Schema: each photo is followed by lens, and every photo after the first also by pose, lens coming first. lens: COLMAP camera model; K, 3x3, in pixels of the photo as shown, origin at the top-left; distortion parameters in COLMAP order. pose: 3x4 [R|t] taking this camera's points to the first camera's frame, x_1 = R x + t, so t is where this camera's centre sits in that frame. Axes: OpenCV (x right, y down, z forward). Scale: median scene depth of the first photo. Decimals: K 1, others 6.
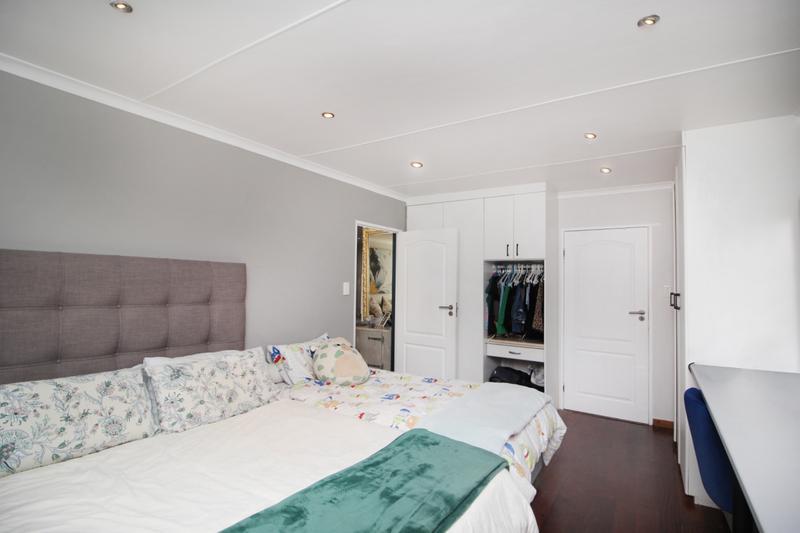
lens RADIAL K [[378.0, 0, 413.6], [0, 378.0, 266.2], [0, 0, 1]] dist [-0.019901, -0.000084]
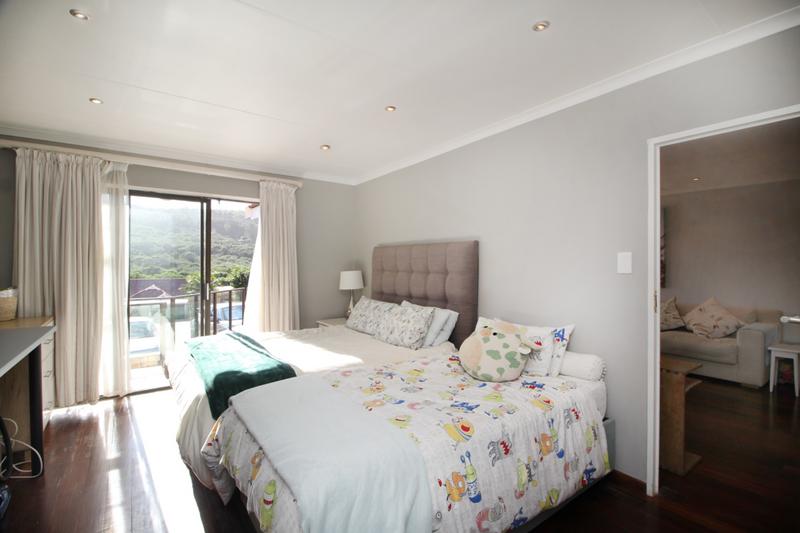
lens RADIAL K [[378.0, 0, 413.6], [0, 378.0, 266.2], [0, 0, 1]] dist [-0.019901, -0.000084]
pose [[-0.359746, -0.013629, -0.932951, 0.780686], [0.035478, 0.998970, -0.028274, 0.109396], [0.932375, -0.043271, -0.358892, 1.393198]]
